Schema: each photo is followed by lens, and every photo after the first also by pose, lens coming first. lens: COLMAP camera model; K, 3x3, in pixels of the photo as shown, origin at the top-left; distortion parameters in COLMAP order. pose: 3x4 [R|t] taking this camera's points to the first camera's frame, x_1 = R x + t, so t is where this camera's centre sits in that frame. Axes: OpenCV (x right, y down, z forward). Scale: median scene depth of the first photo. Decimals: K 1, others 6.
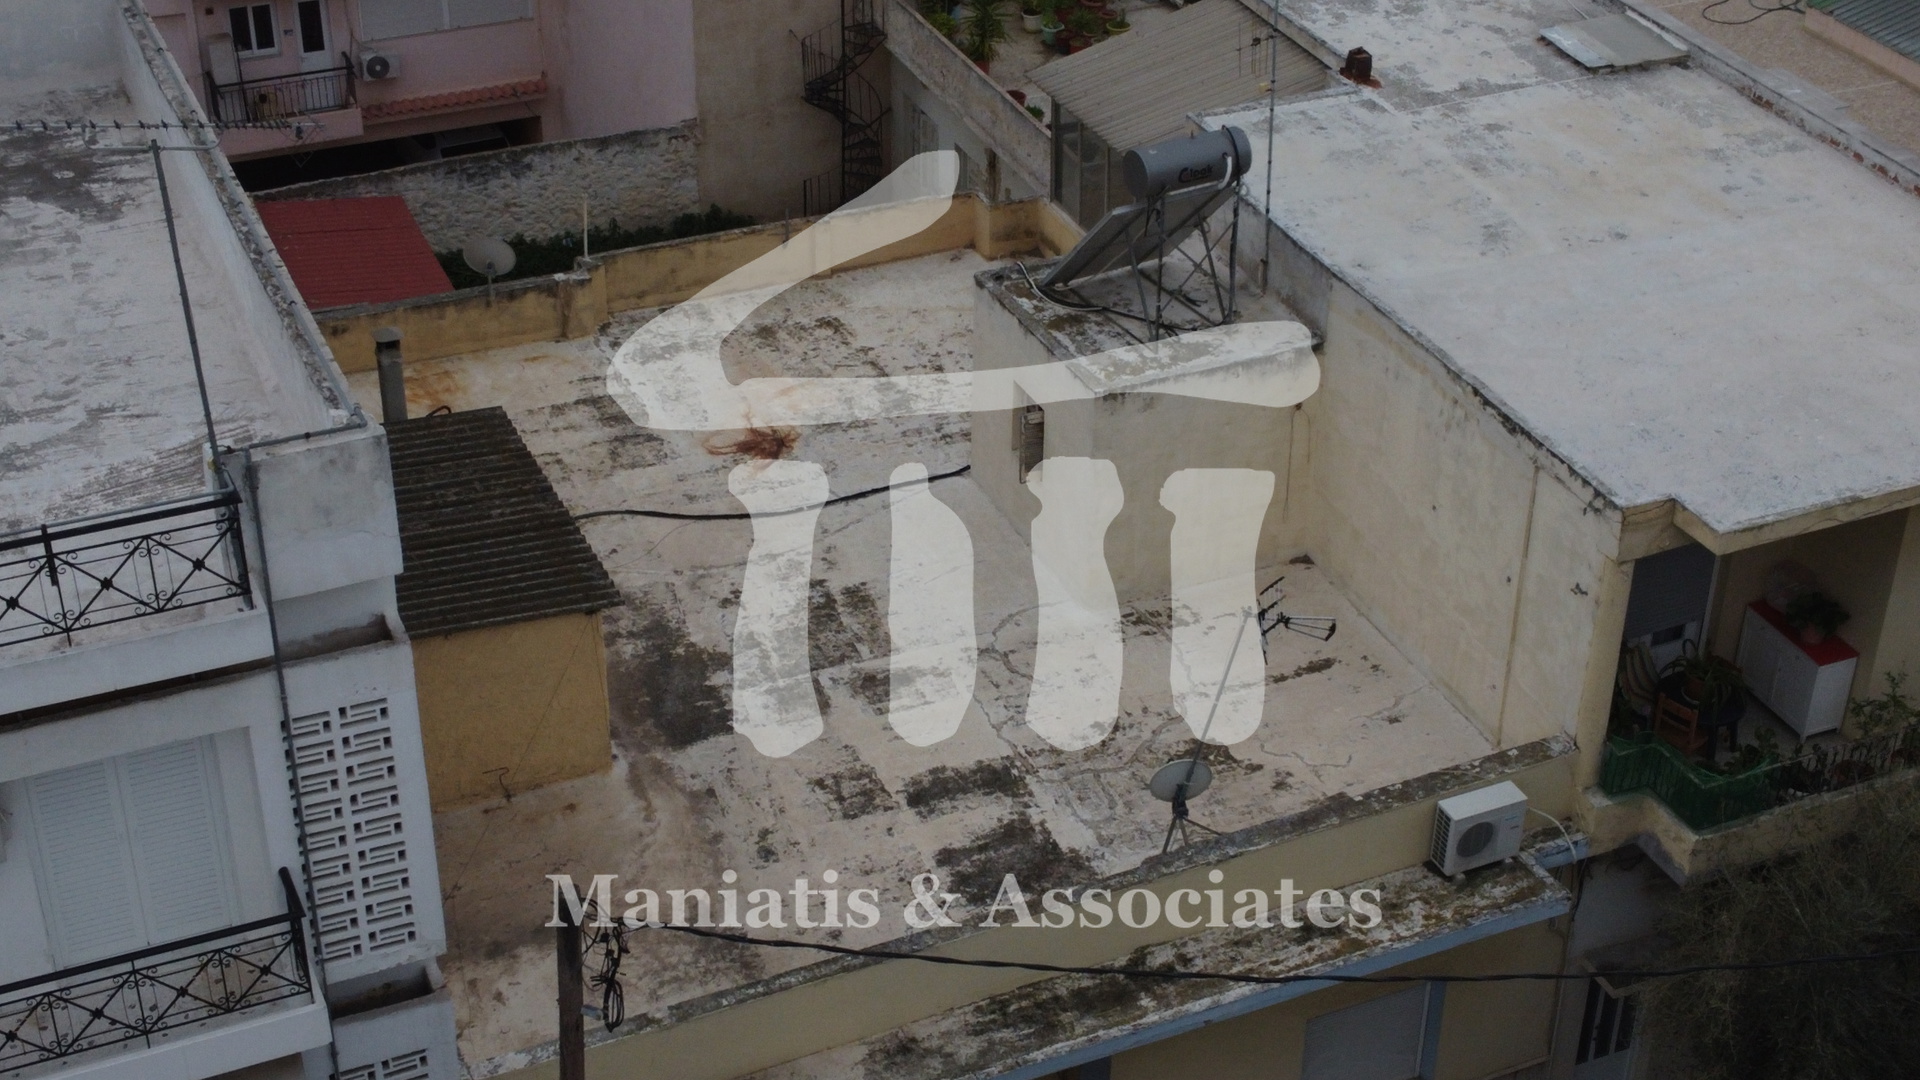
lens RADIAL K [[1431.1, 0, 961.0], [0, 1431.1, 540.7], [0, 0, 1]] dist [0.005068, -0.010997]
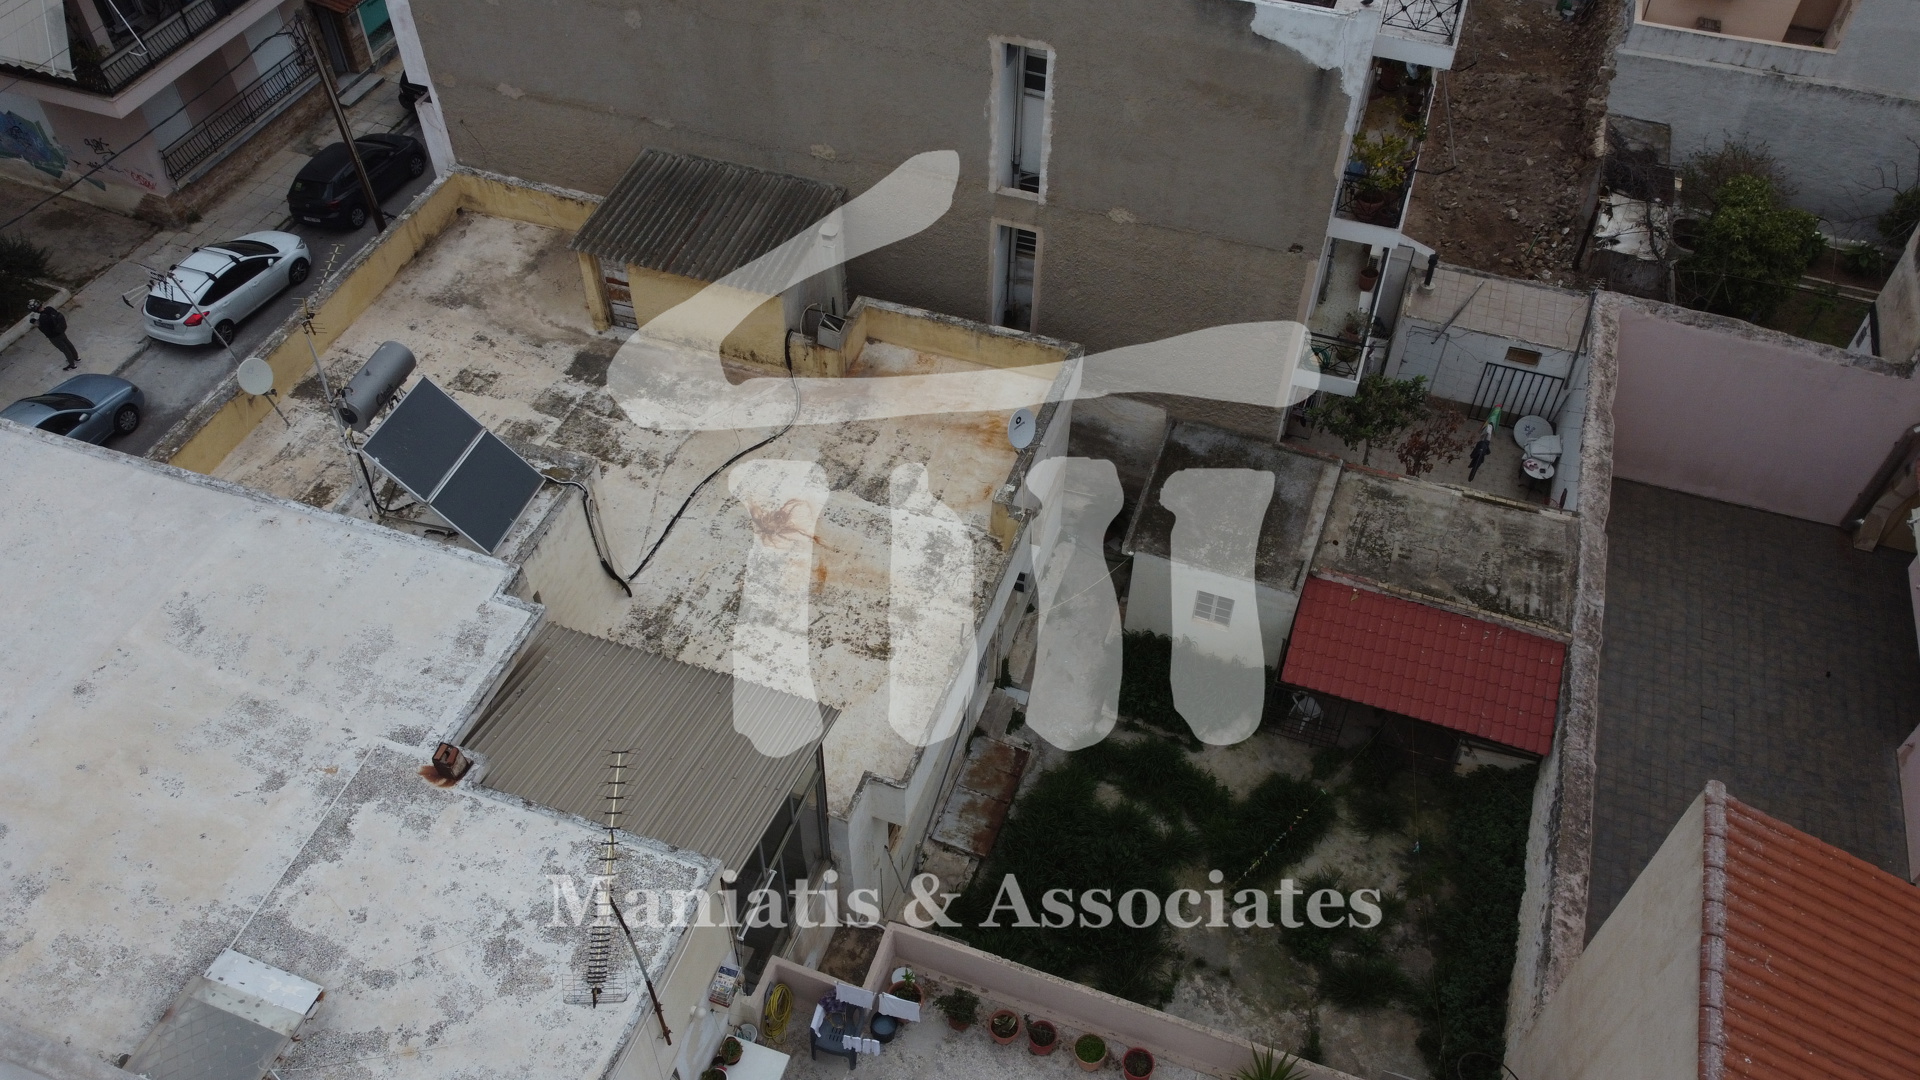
lens RADIAL K [[1431.1, 0, 958.4], [0, 1431.1, 538.6], [0, 0, 1]] dist [0.005068, -0.010997]
pose [[-0.602361, 0.596530, -0.530389, 0.520190], [-0.618871, 0.070650, 0.782309, -1.338072], [0.504143, 0.799475, 0.326618, 0.822869]]
